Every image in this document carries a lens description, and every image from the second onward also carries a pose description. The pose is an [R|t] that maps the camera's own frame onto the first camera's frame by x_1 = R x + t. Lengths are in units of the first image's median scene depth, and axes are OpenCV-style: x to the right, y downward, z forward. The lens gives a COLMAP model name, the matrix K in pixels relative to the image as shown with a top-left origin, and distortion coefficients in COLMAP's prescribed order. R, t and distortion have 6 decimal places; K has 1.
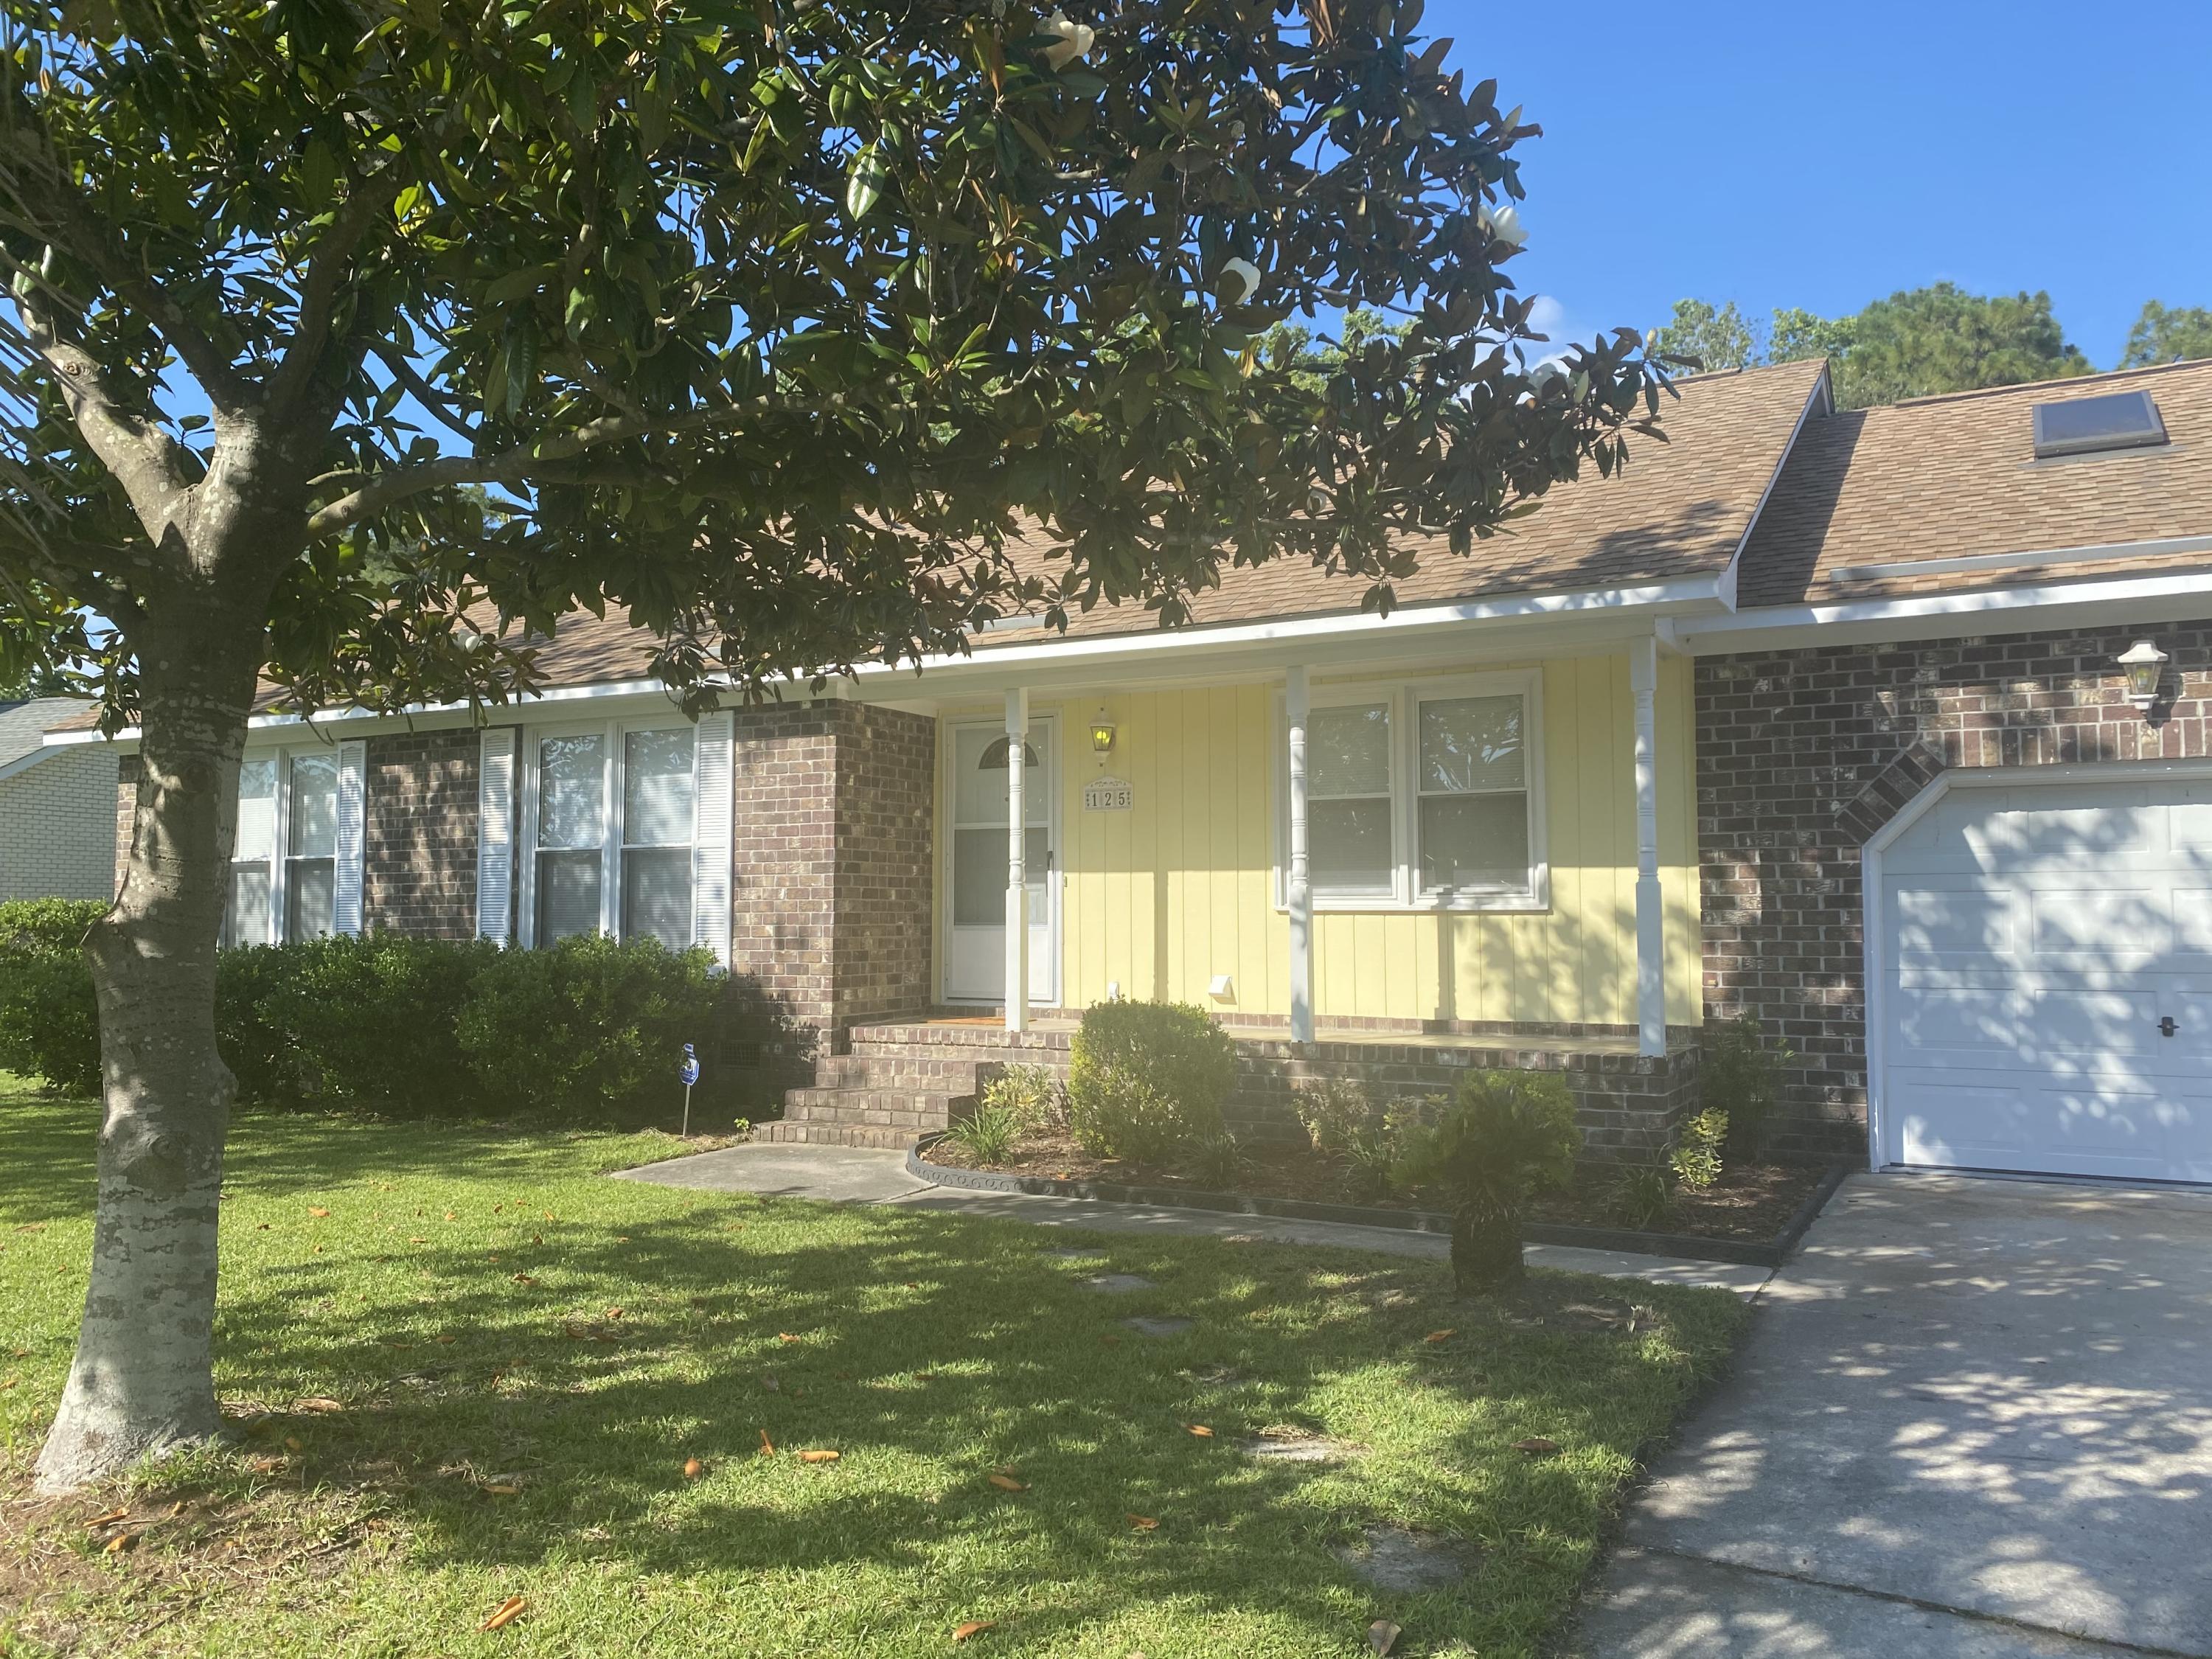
lens RADIAL K [[1707.4, 0, 1106.0], [0, 1707.4, 829.5], [0, 0, 1]] dist [0.012727, 0.100472]
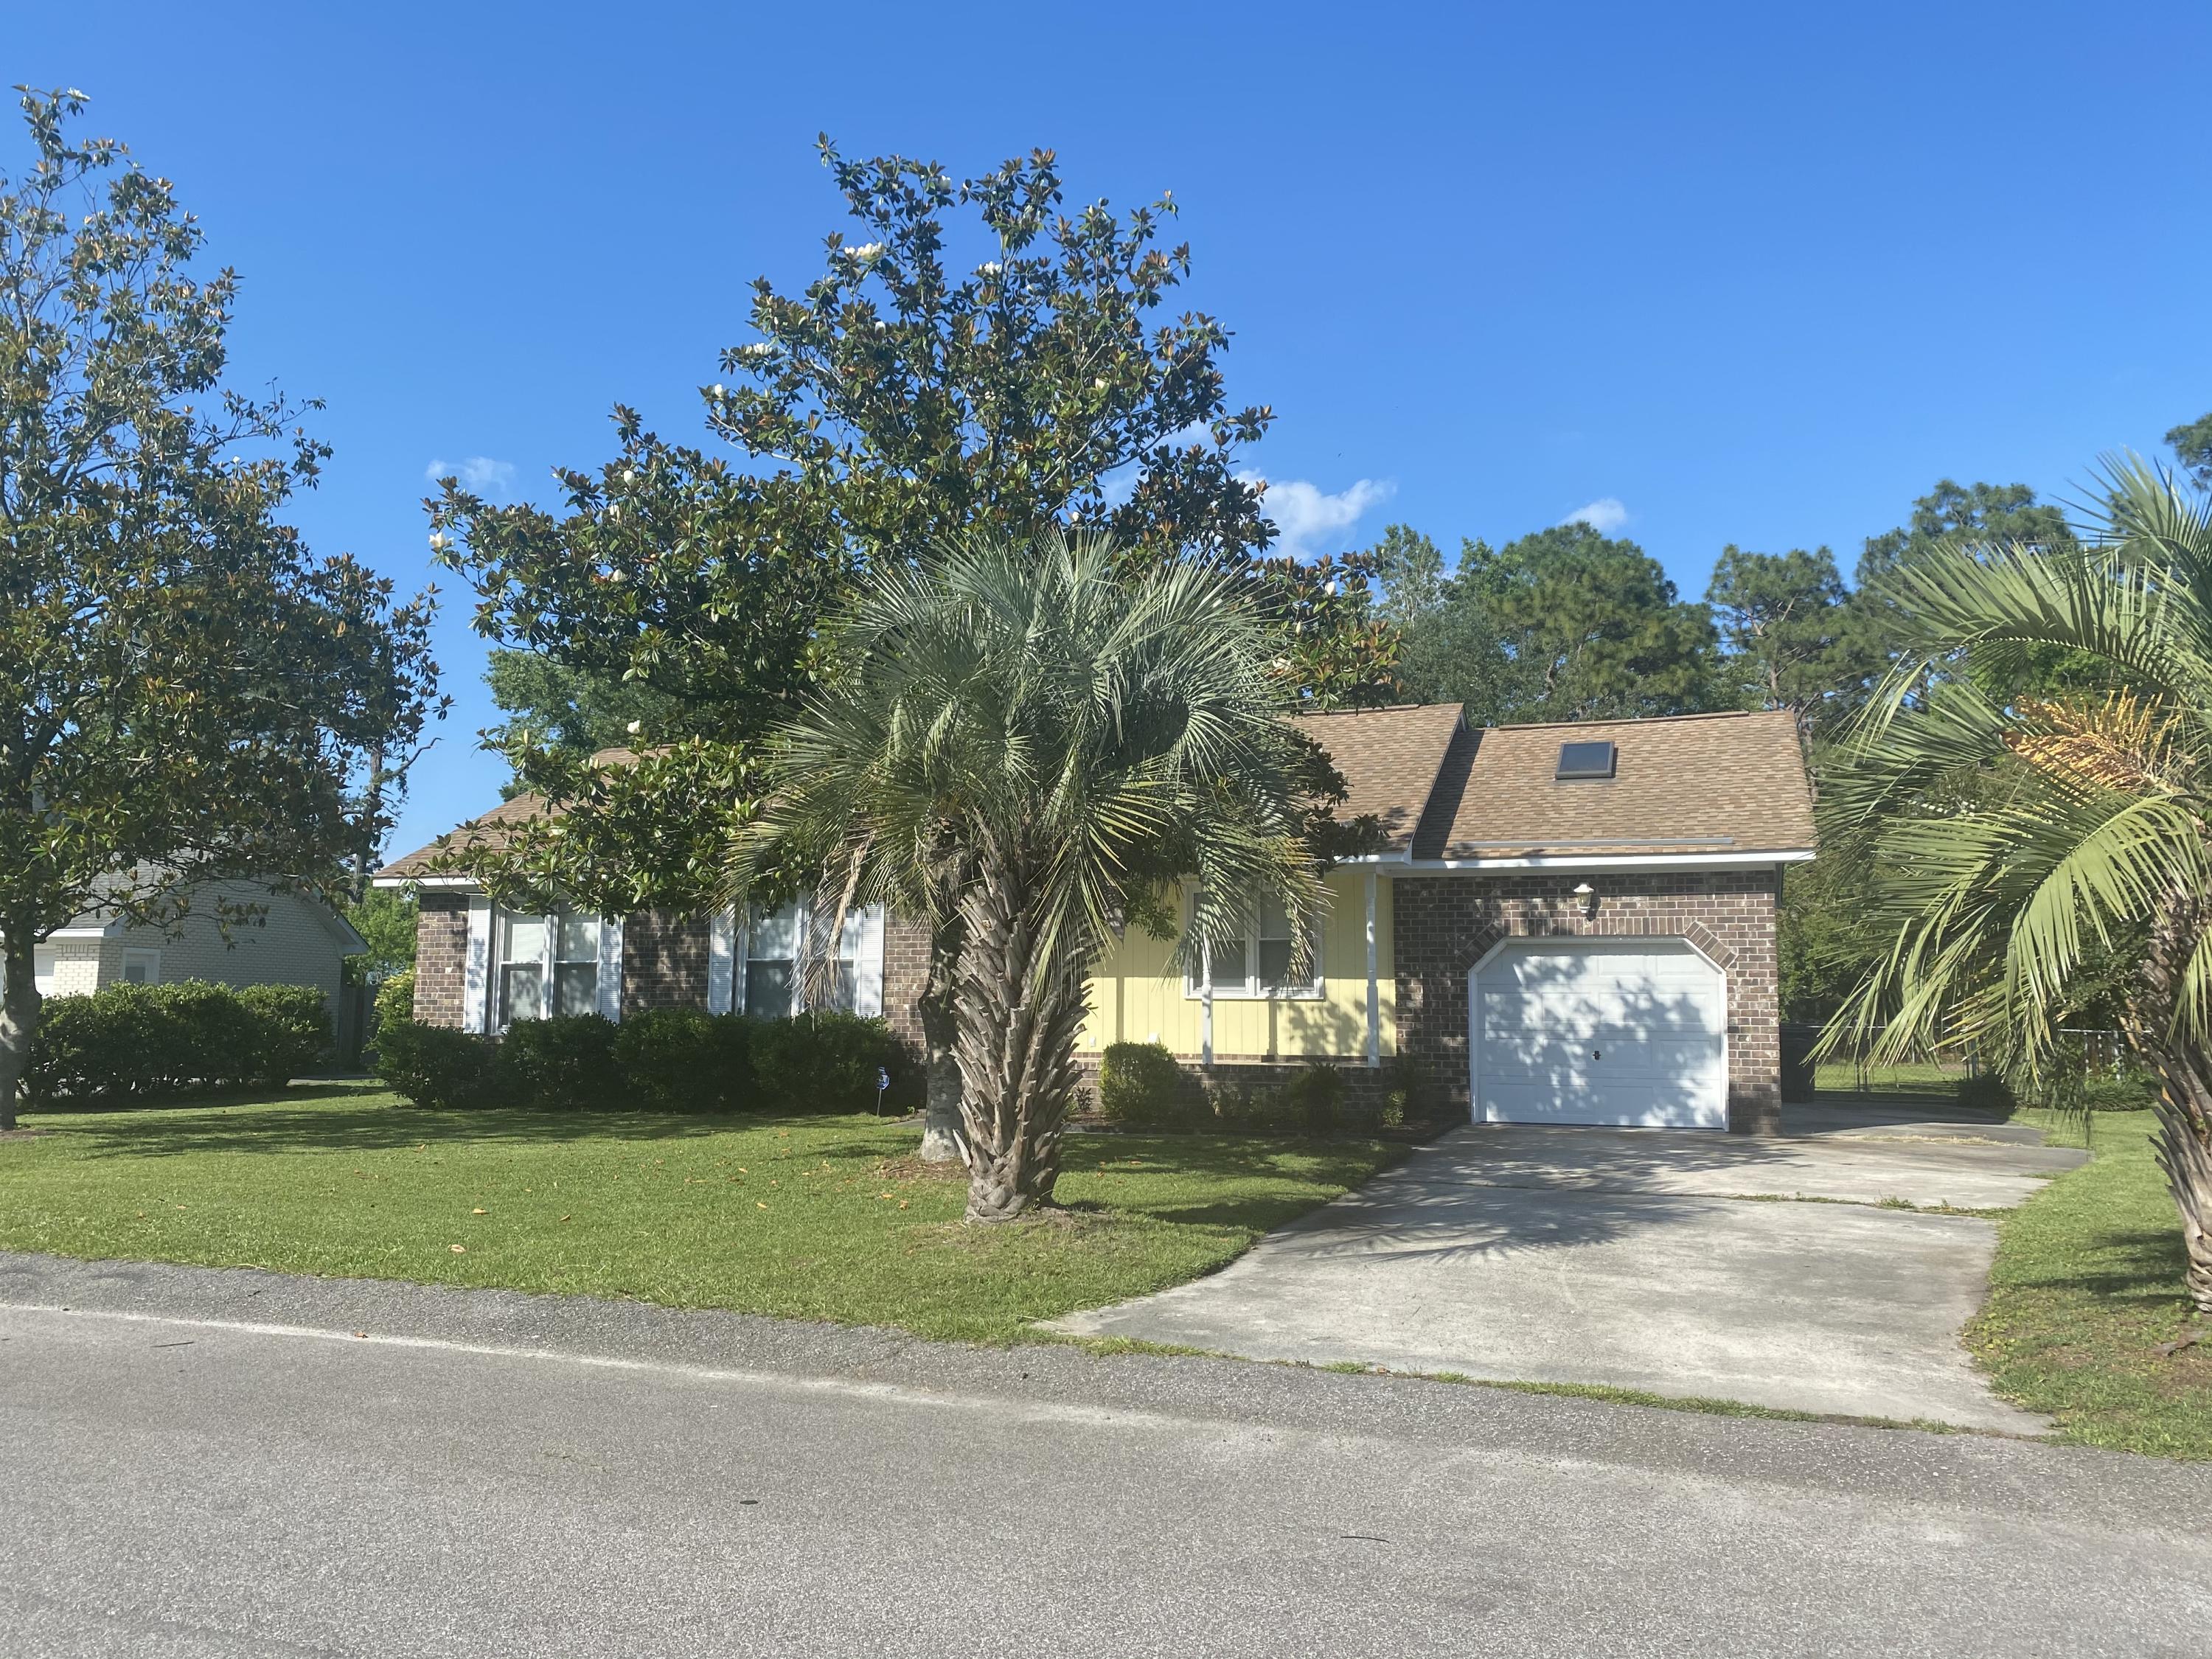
lens RADIAL K [[1802.1, 0, 1106.0], [0, 1802.1, 829.5], [0, 0, 1]] dist [0.227597, -0.003120]
pose [[0.985560, 0.024120, 0.167601, -0.369029], [-0.016434, 0.998755, -0.047095, -0.050918], [-0.168528, 0.043660, 0.984729, -1.107165]]
